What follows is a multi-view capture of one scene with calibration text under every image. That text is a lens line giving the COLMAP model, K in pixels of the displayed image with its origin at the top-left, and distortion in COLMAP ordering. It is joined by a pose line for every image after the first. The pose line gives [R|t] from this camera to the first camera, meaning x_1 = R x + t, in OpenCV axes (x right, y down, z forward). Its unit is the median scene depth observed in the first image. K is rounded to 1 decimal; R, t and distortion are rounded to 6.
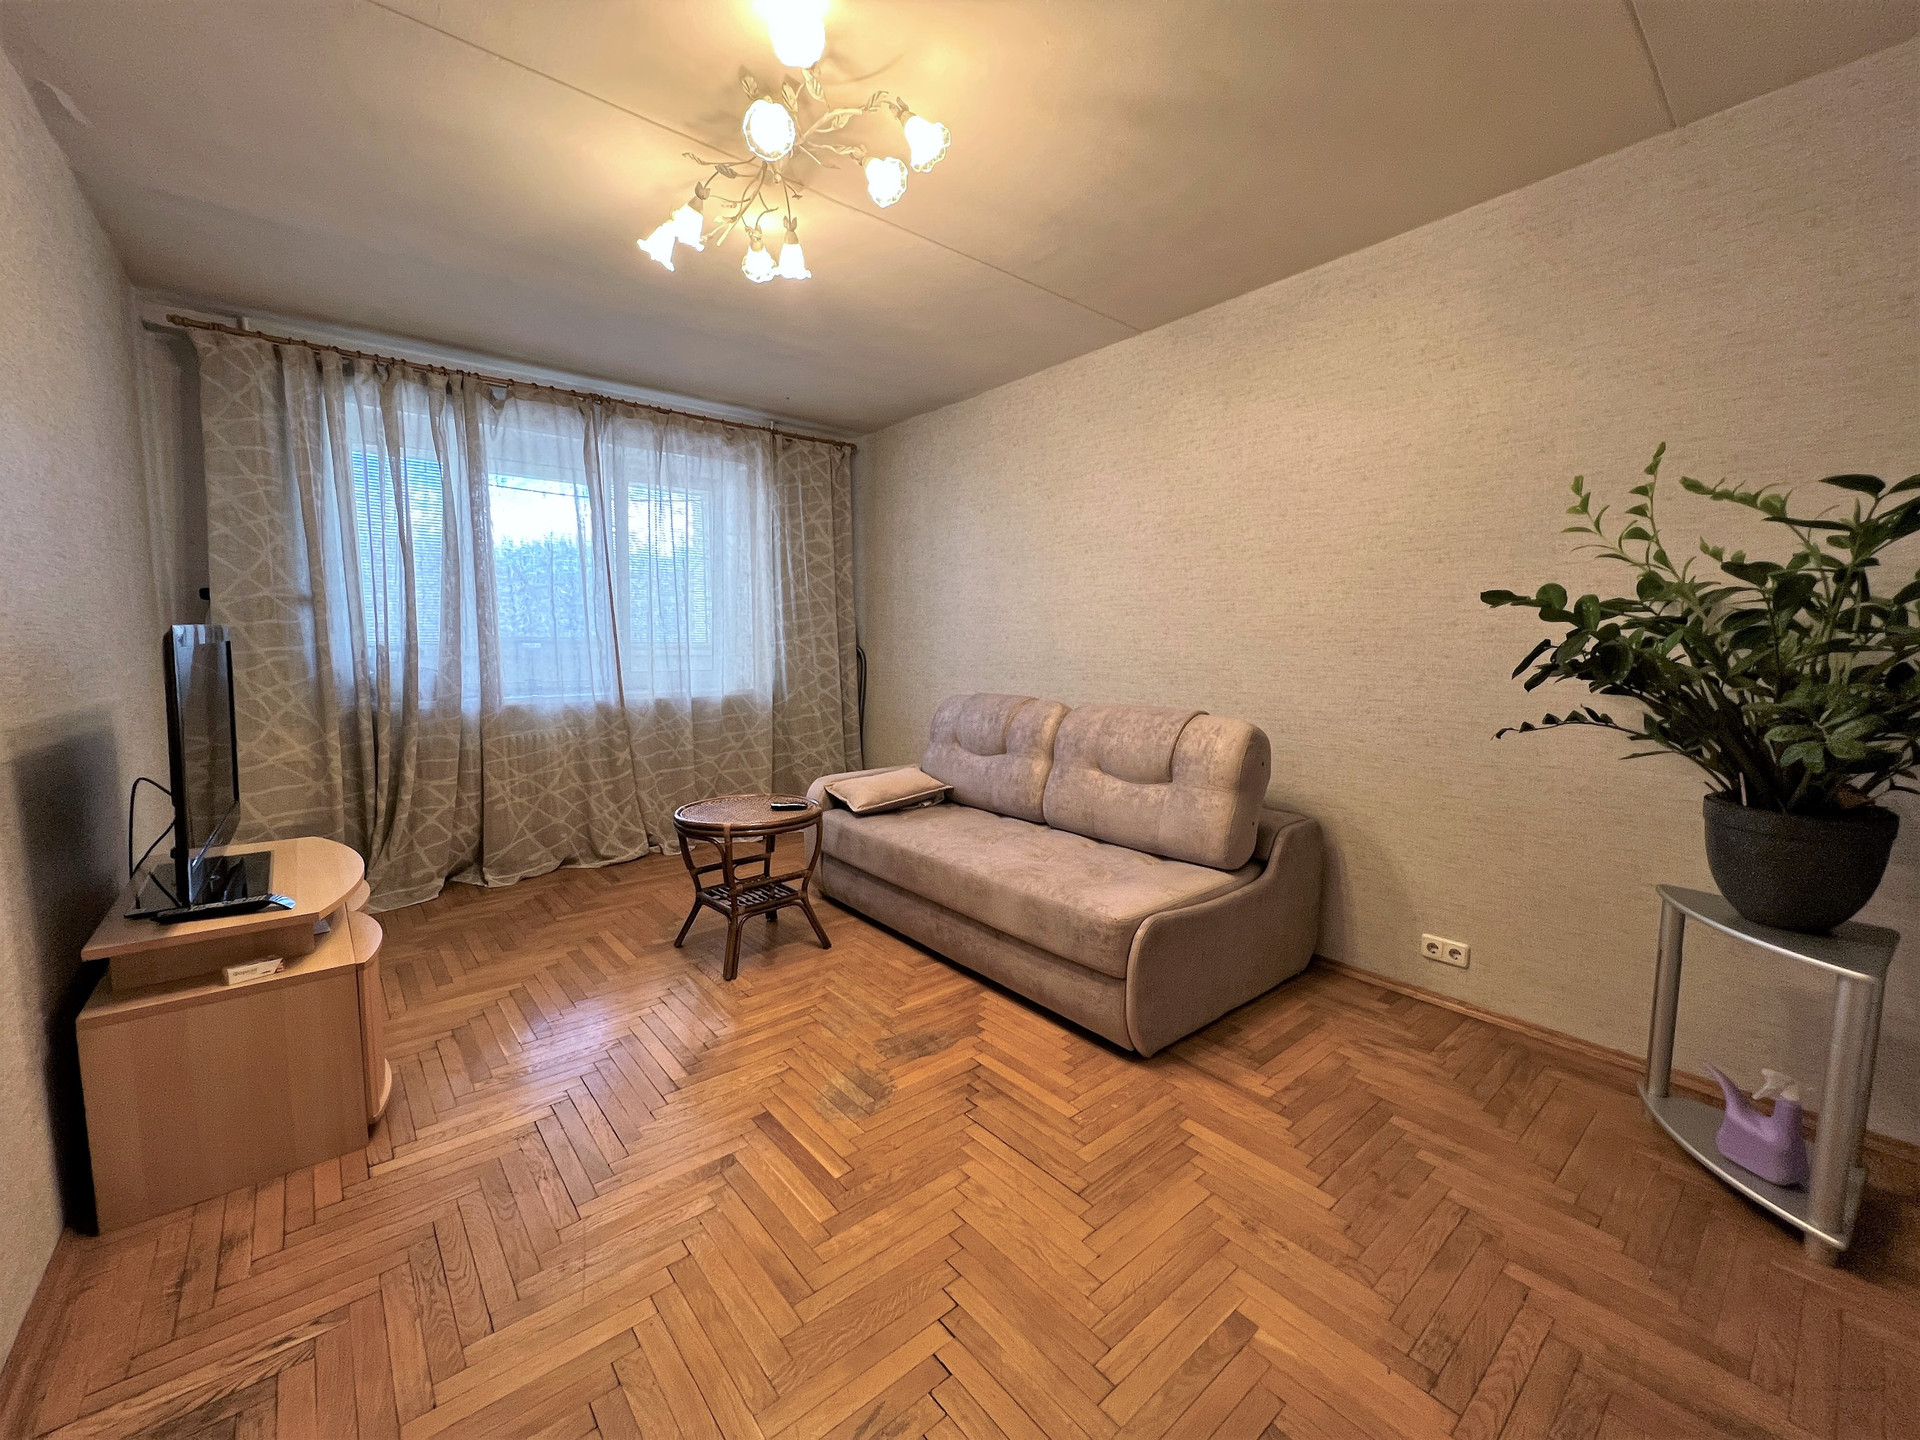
lens RADIAL K [[766.3, 0, 953.7], [0, 766.3, 722.7], [0, 0, 1]] dist [-0.002090, 0.000957]
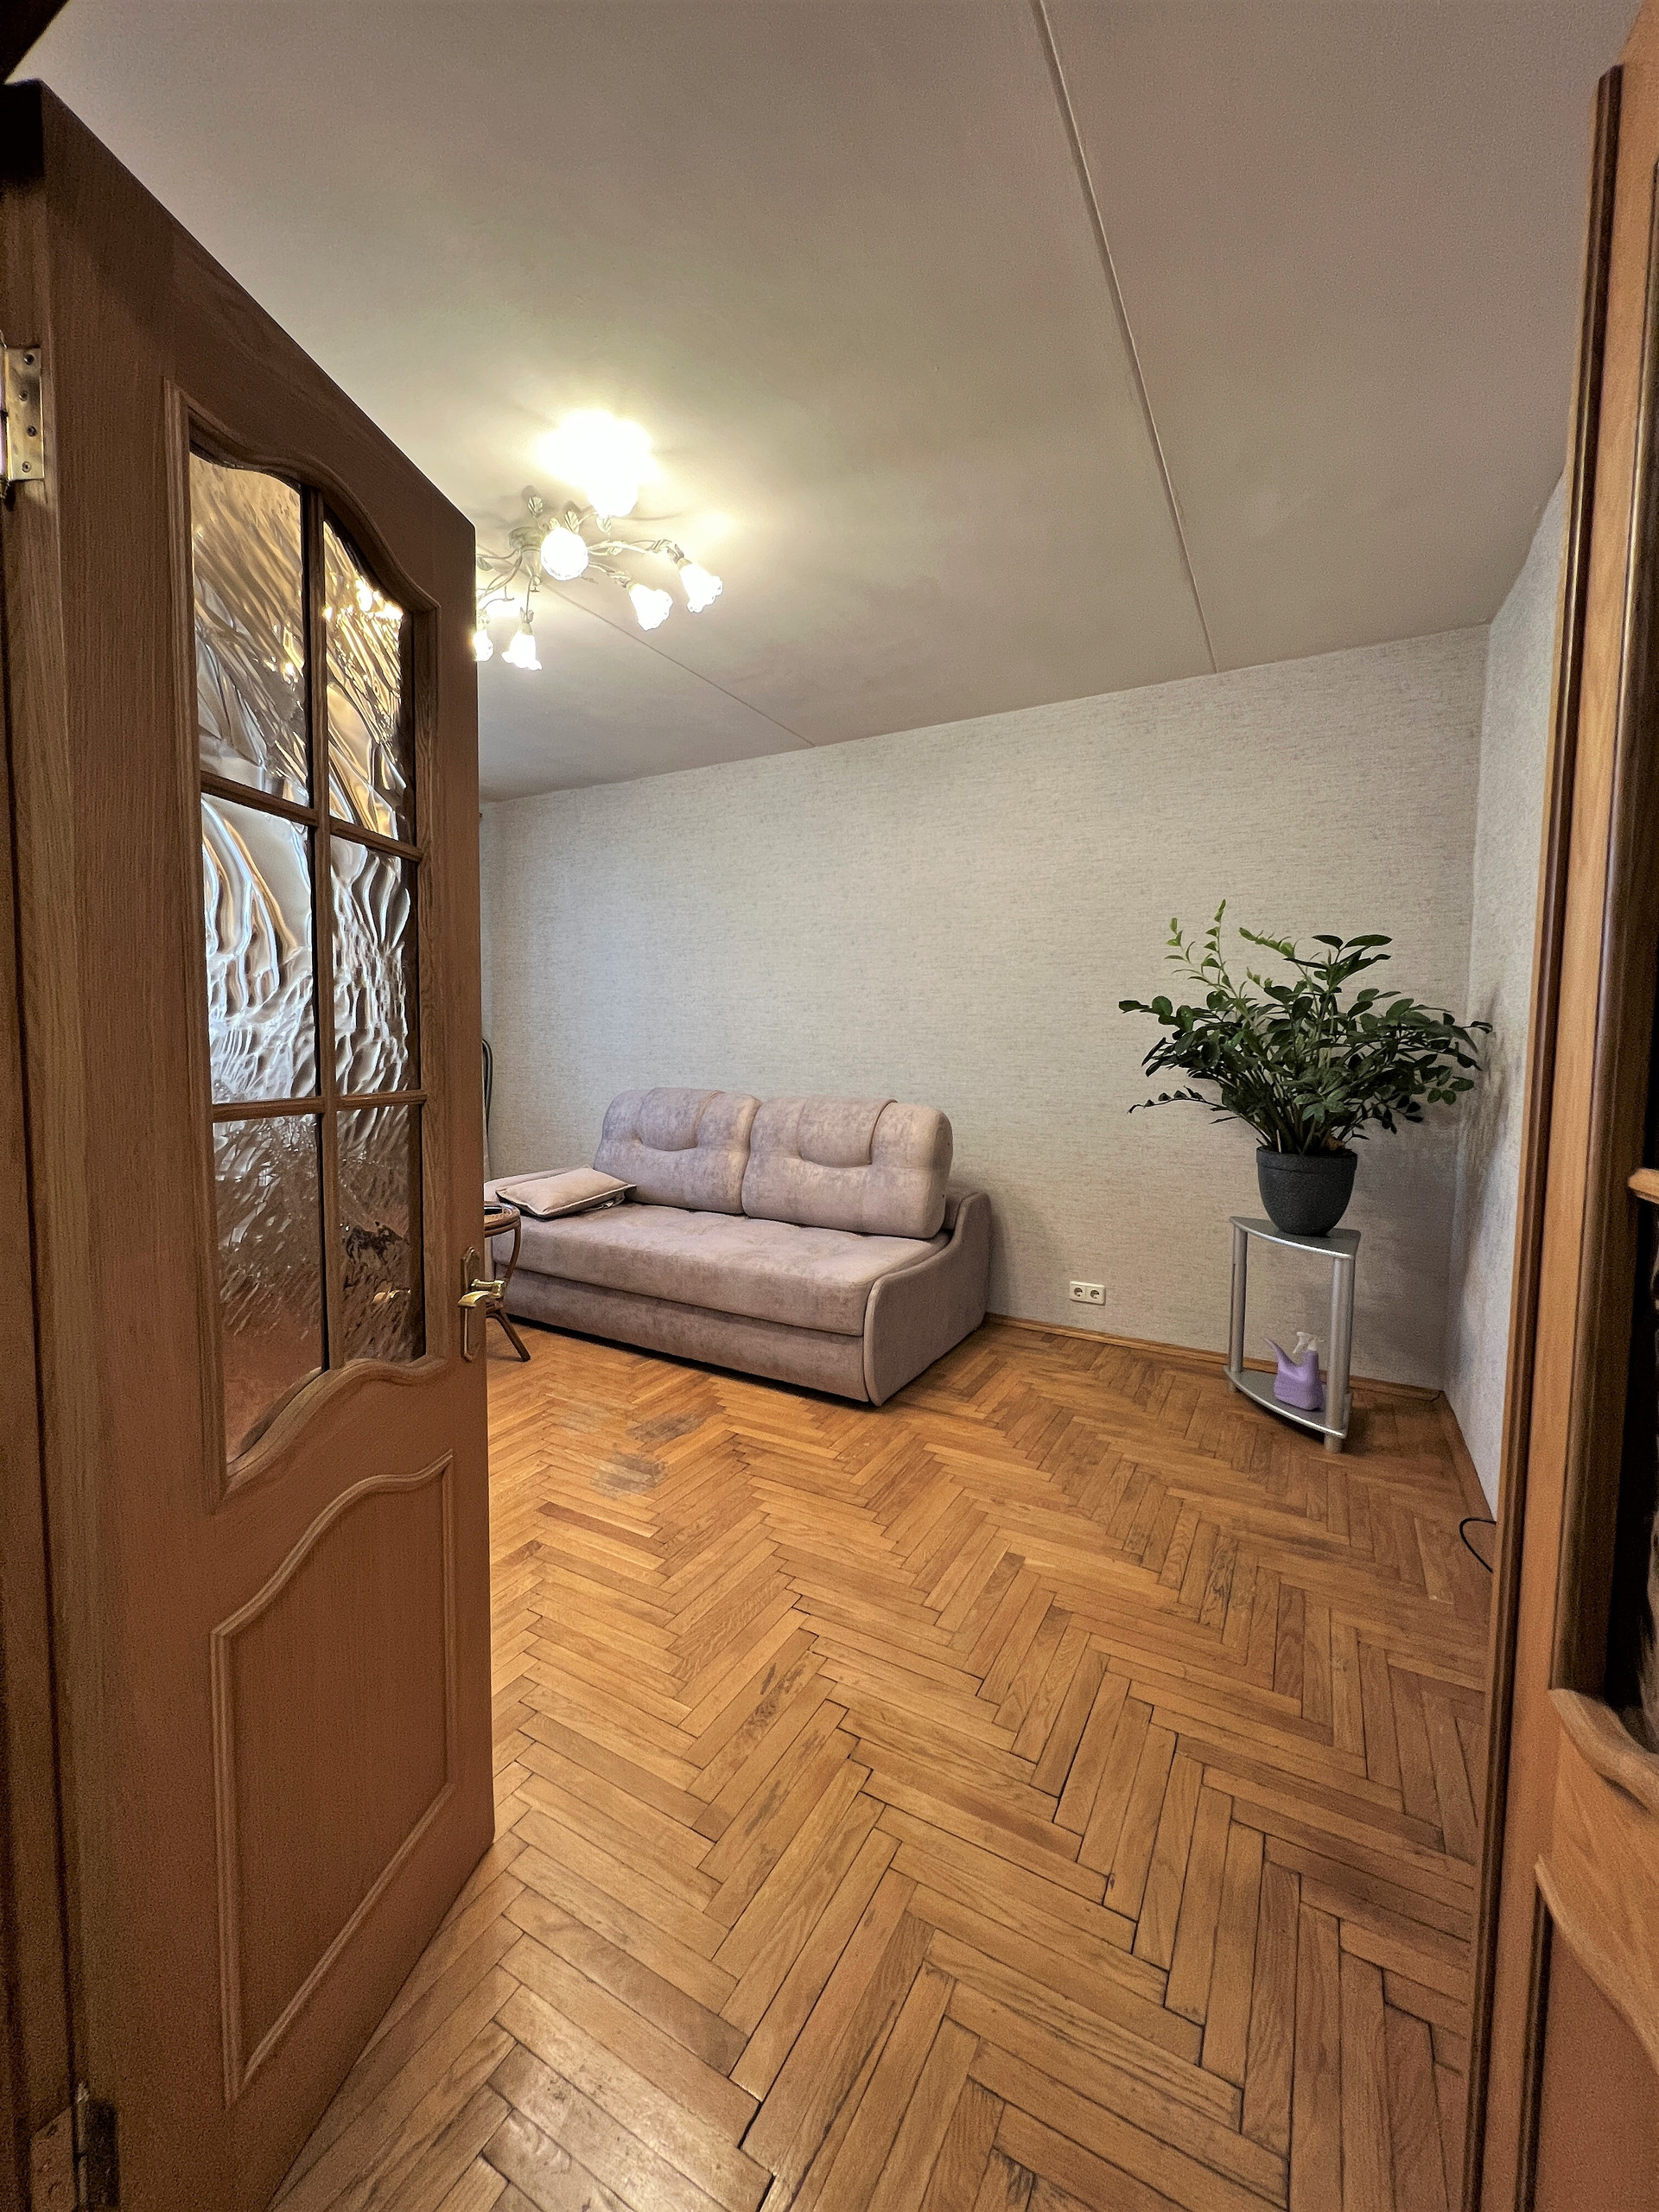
lens RADIAL K [[884.3, 0, 827.4], [0, 884.3, 1098.3], [0, 0, 1]] dist [0.000015, 0.000427]
pose [[0.933931, -0.014604, 0.357154, -0.226450], [0.027243, 0.999167, -0.030385, 0.020130], [-0.356413, 0.038107, 0.933551, -0.163909]]
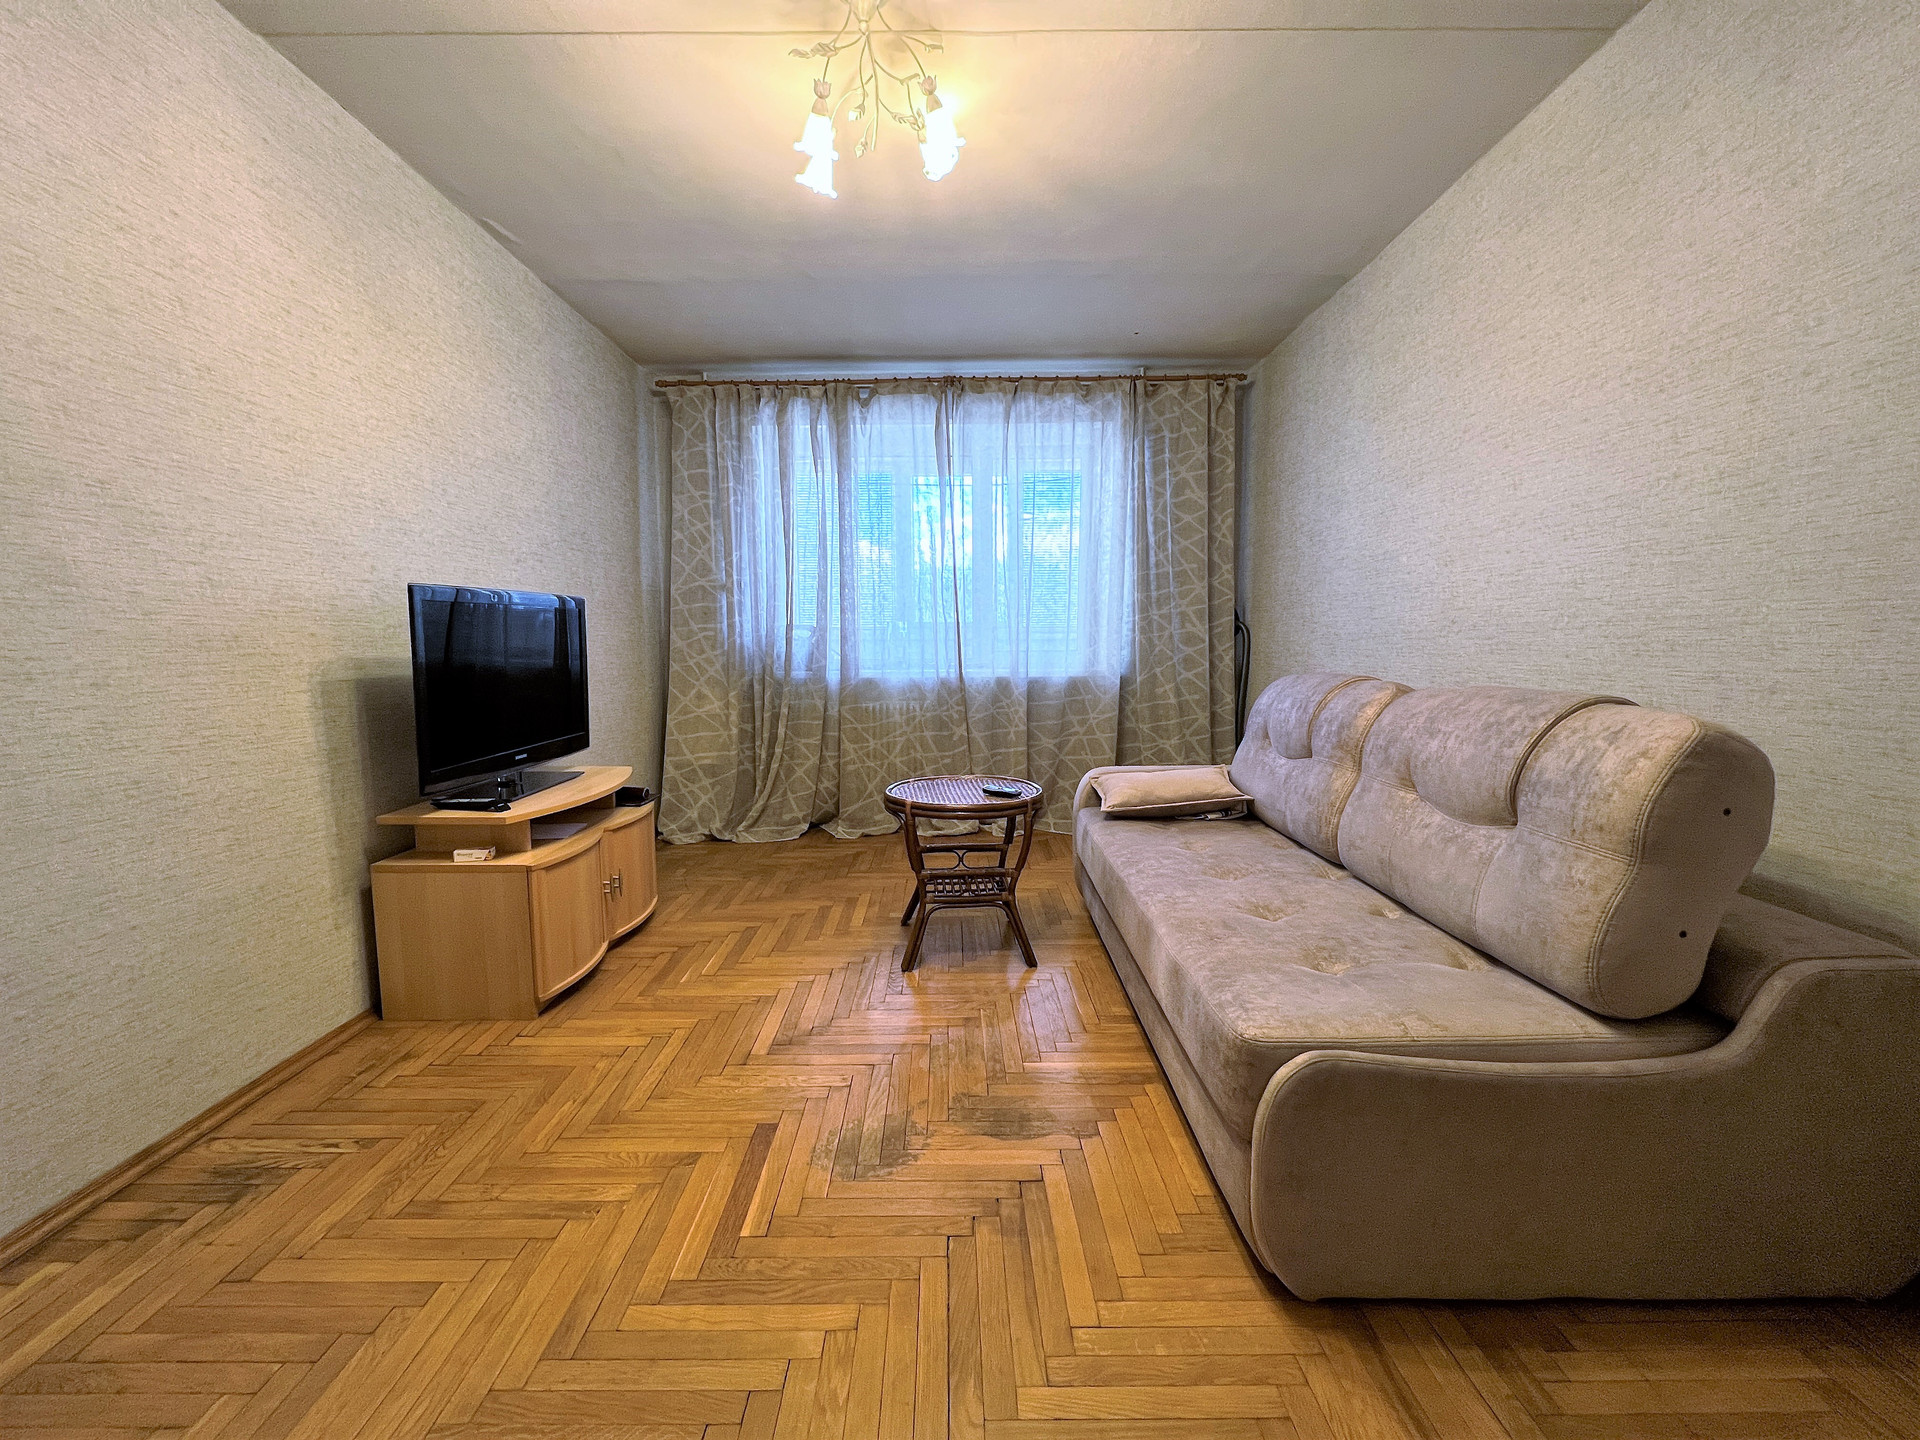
lens RADIAL K [[766.3, 0, 953.7], [0, 766.3, 722.7], [0, 0, 1]] dist [-0.002090, 0.000957]
pose [[0.768082, 0.059051, -0.637623, 0.321167], [-0.059734, 0.998004, 0.020470, 0.018059], [0.637559, 0.022365, 0.770077, 0.330350]]
